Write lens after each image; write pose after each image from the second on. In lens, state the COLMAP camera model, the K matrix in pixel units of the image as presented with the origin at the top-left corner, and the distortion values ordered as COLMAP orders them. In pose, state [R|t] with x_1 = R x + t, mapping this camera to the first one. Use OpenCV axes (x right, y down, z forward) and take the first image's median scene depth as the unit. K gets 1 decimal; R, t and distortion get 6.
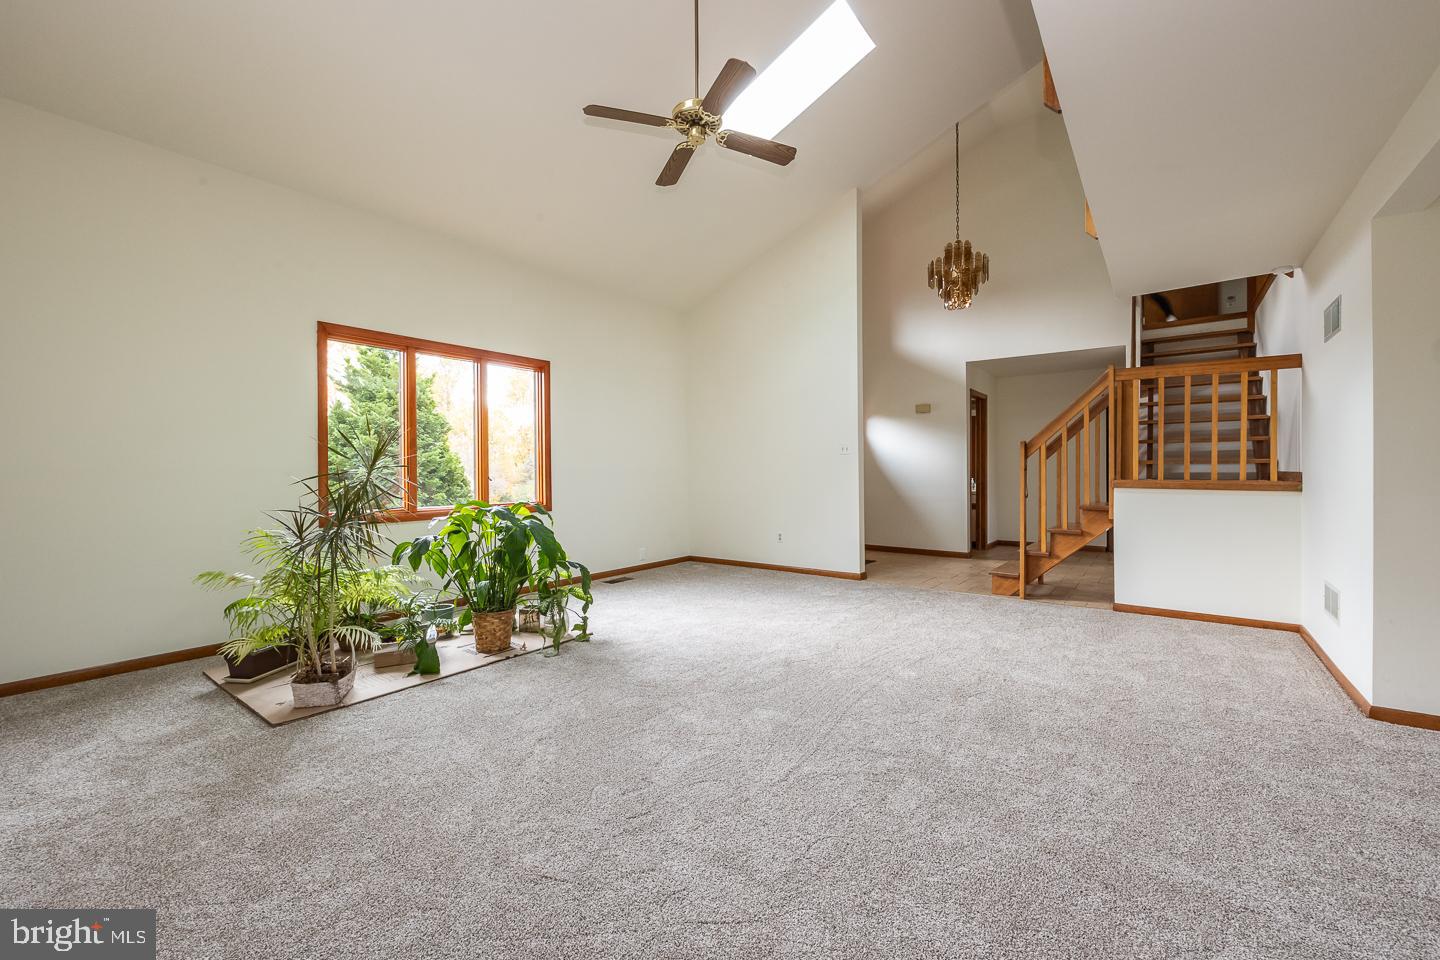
lens RADIAL K [[584.1, 0, 722.0], [0, 584.1, 475.7], [0, 0, 1]] dist [0.016381, 0.000046]
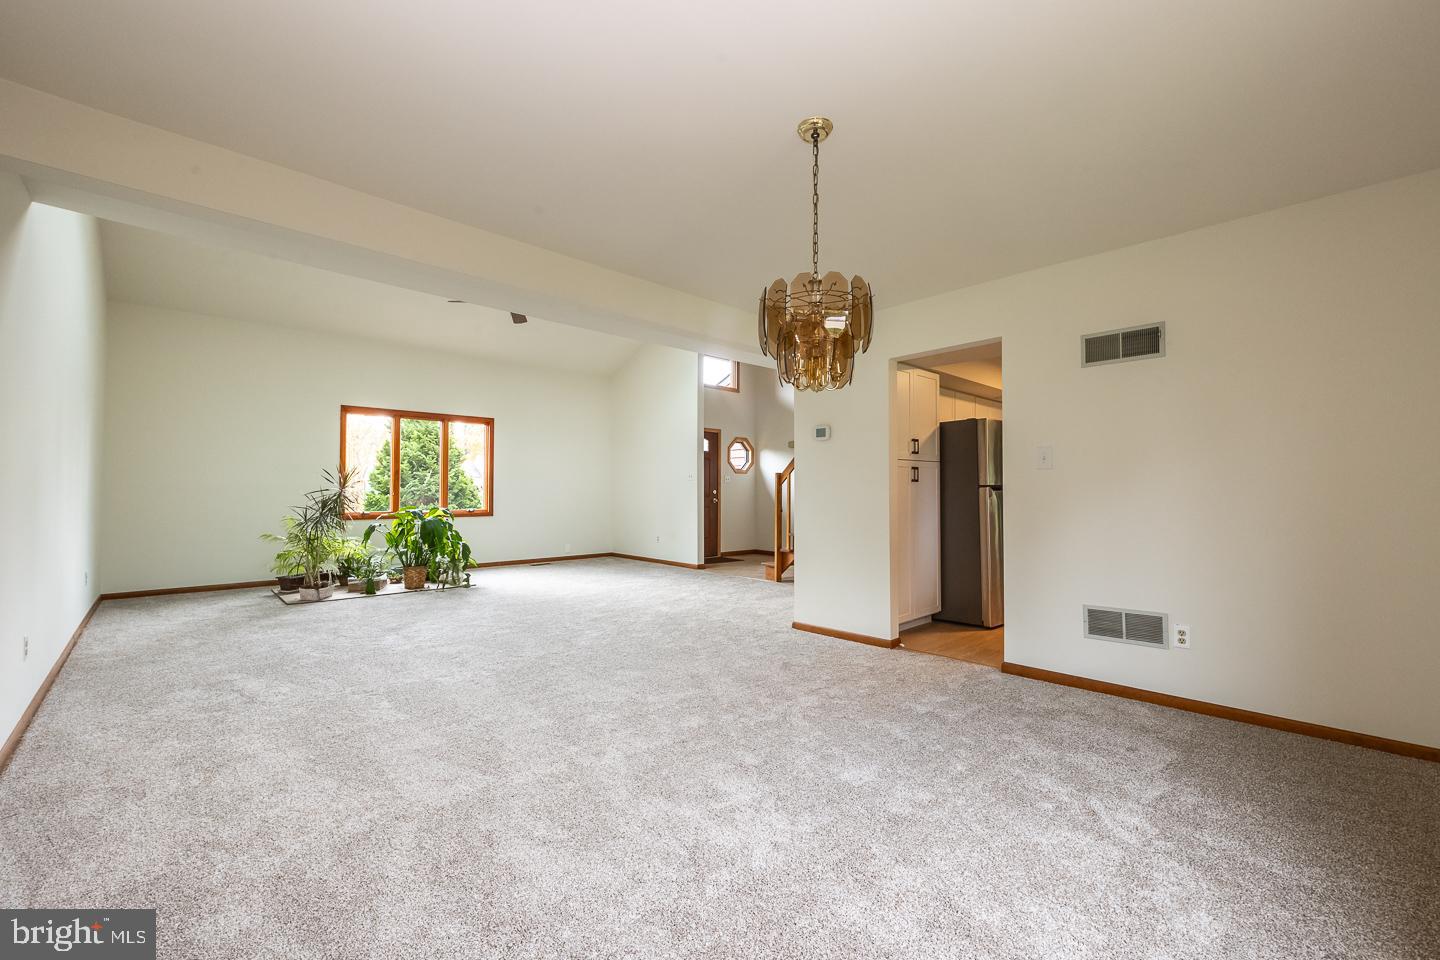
lens RADIAL K [[577.7, 0, 724.1], [0, 577.7, 487.2], [0, 0, 1]] dist [-0.000976, -0.000064]
pose [[0.988841, 0.013379, -0.148371, 0.766302], [-0.015395, 0.999804, -0.012447, -0.008014], [0.148176, 0.014592, 0.988853, -0.586959]]
